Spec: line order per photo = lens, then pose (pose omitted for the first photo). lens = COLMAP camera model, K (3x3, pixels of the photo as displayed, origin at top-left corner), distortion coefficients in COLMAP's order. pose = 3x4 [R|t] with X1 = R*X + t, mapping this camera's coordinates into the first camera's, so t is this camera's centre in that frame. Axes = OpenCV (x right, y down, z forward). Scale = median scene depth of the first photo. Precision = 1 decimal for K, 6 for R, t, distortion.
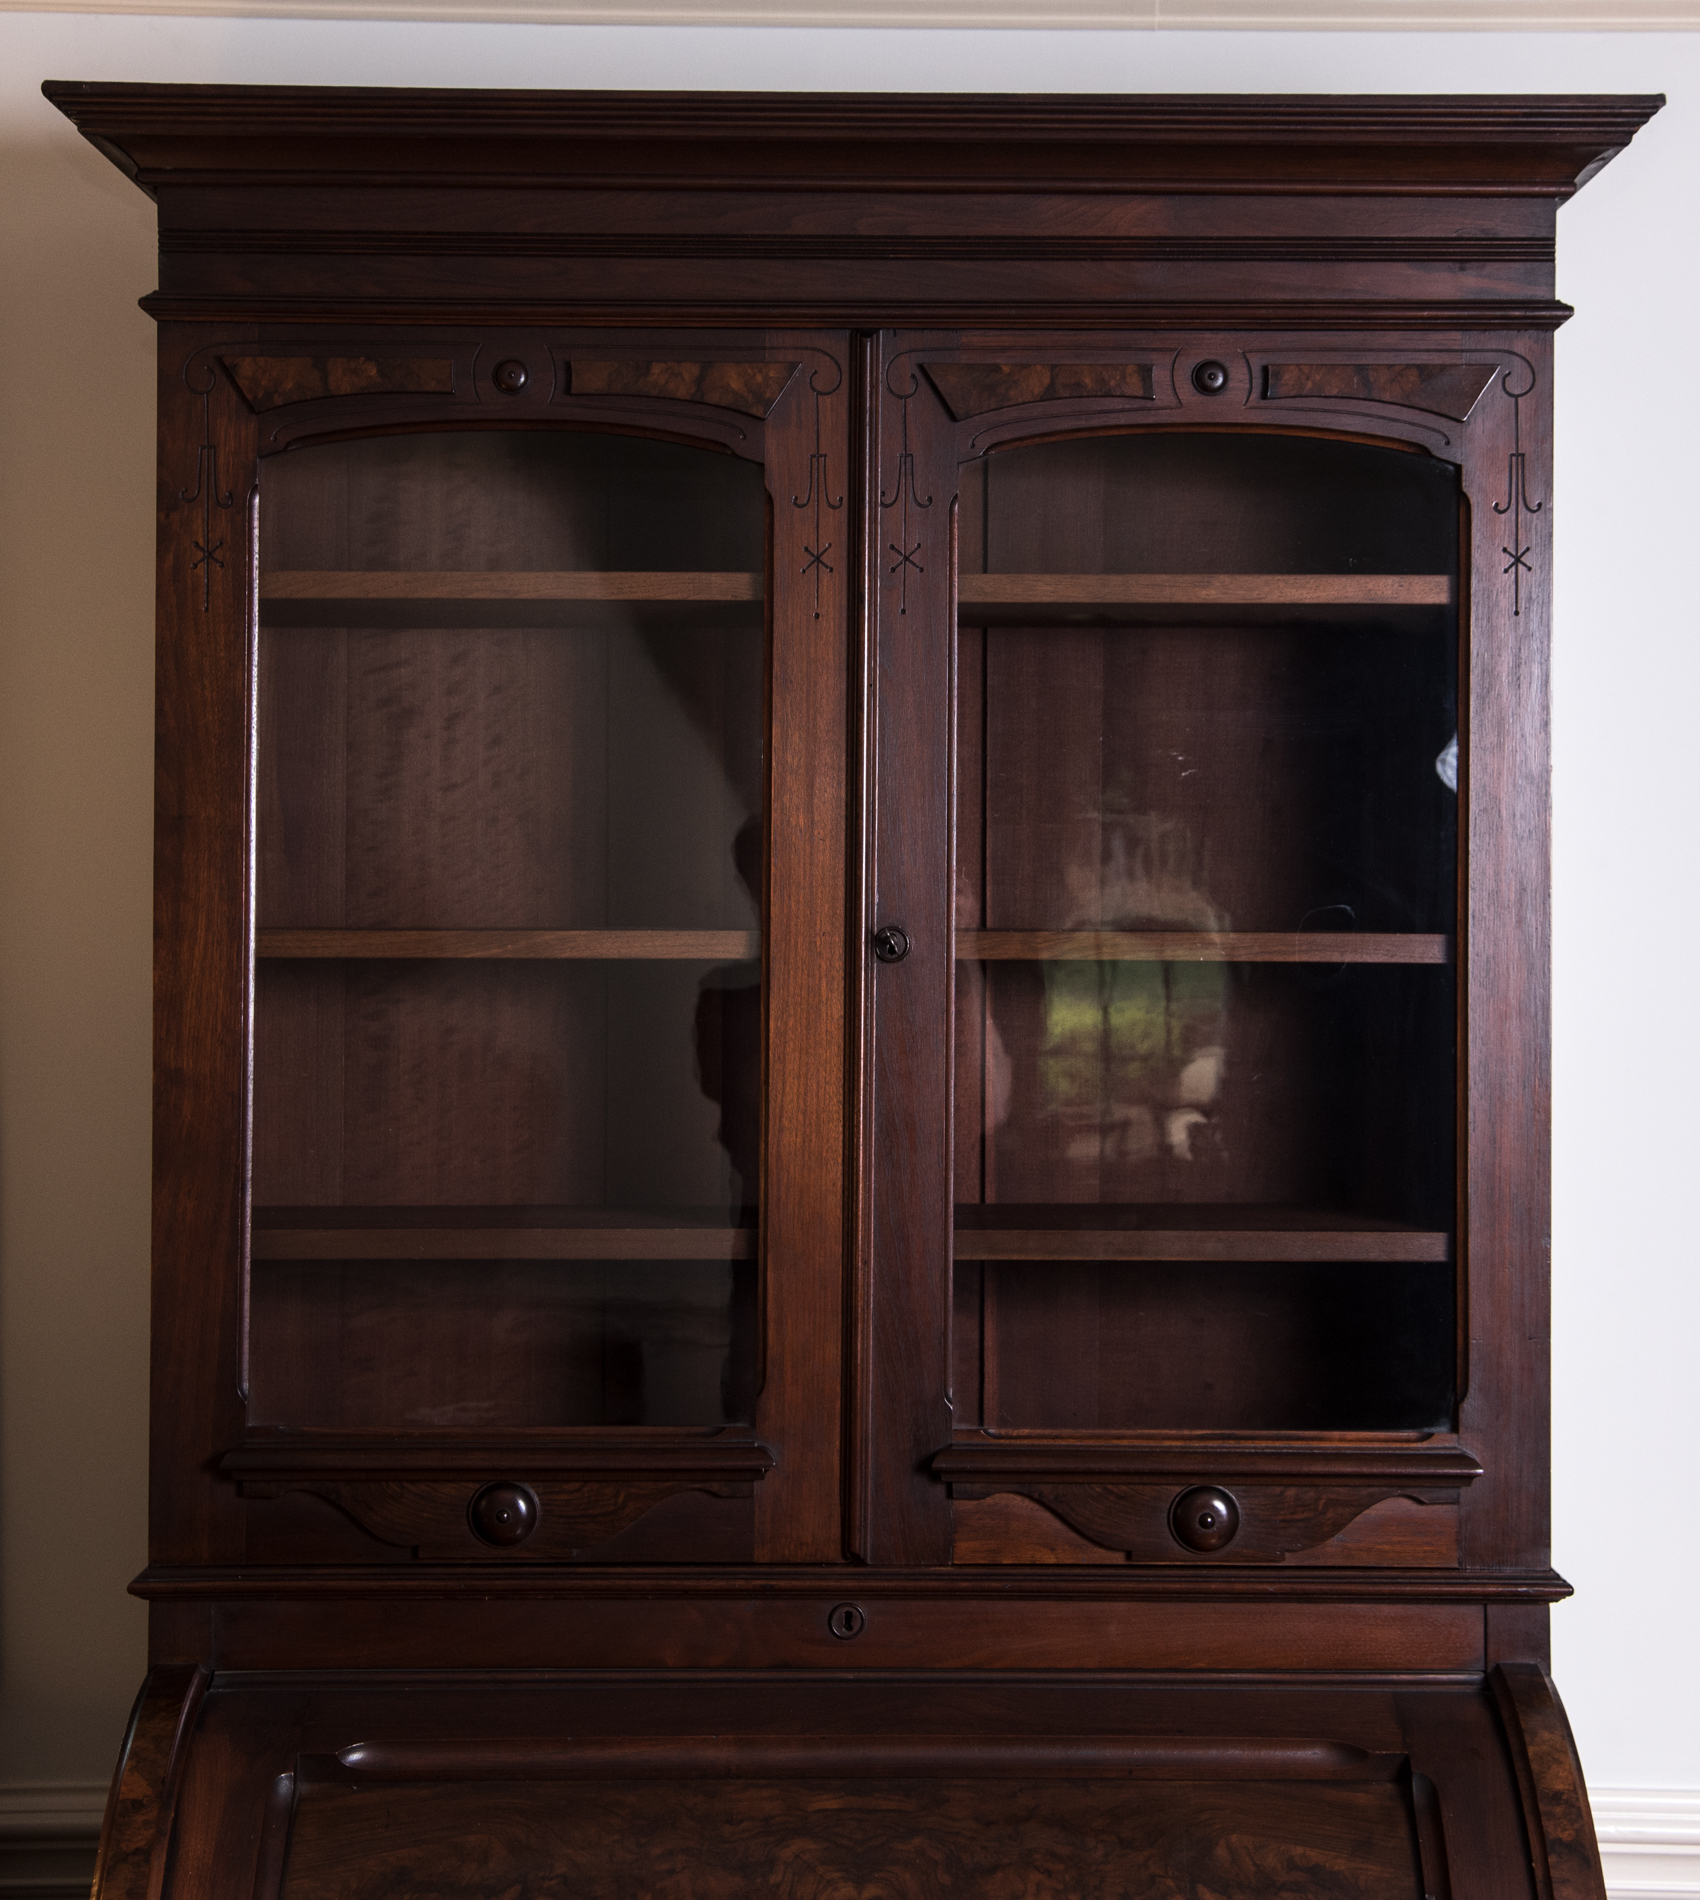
lens RADIAL K [[3389.9, 0, 912.0], [0, 3389.9, 949.1], [0, 0, 1]] dist [0.078533, 0.343599]
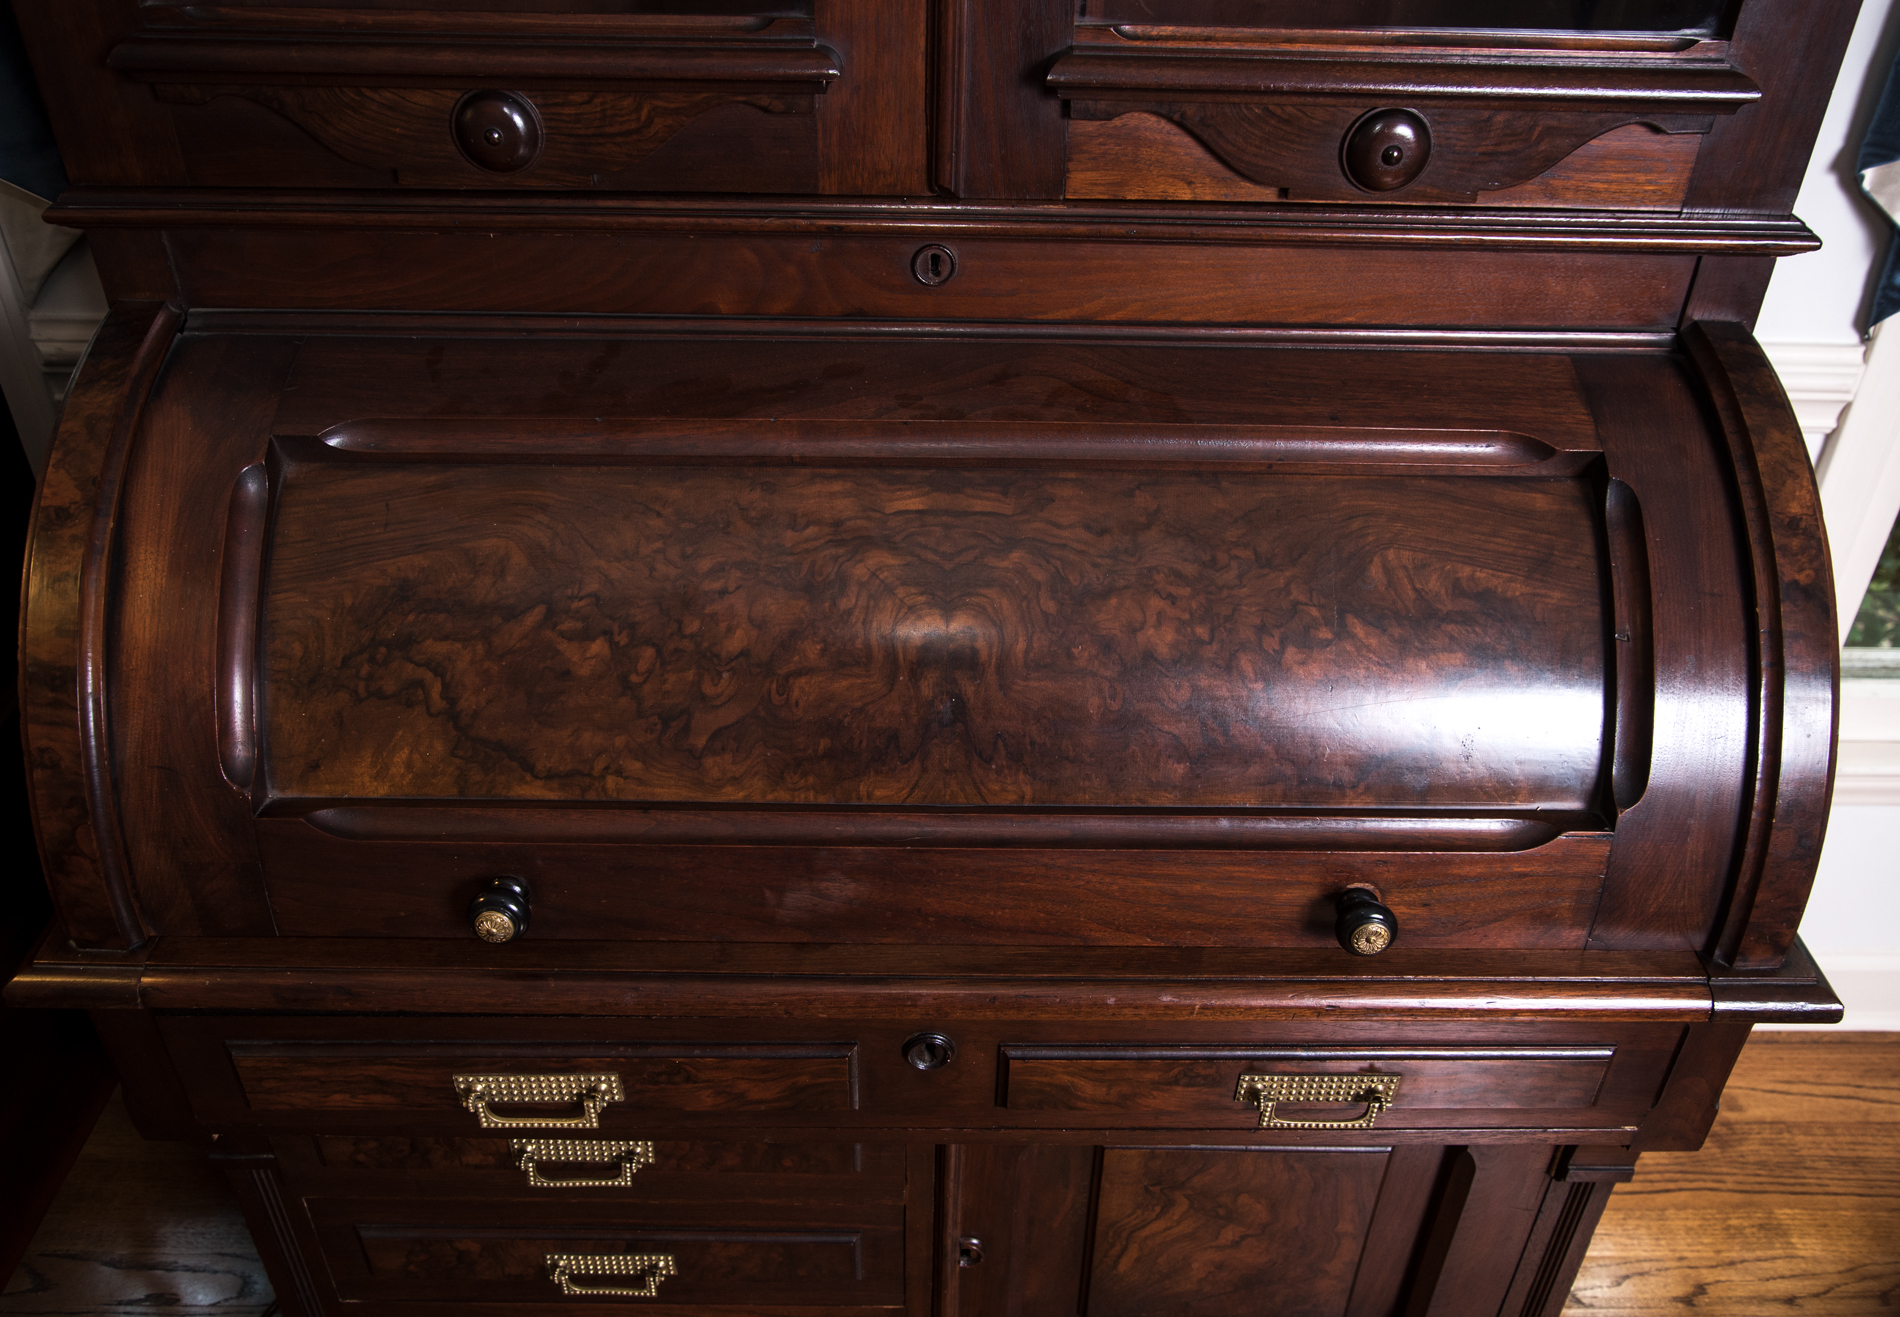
lens RADIAL K [[1463.9, 0, 959.3], [0, 1463.9, 613.5], [0, 0, 1]] dist [-0.038228, 0.042333]
pose [[0.999874, 0.015800, 0.001758, -0.012655], [-0.014018, 0.824098, 0.566273, 0.068303], [0.007499, -0.566226, 0.824216, 0.682517]]
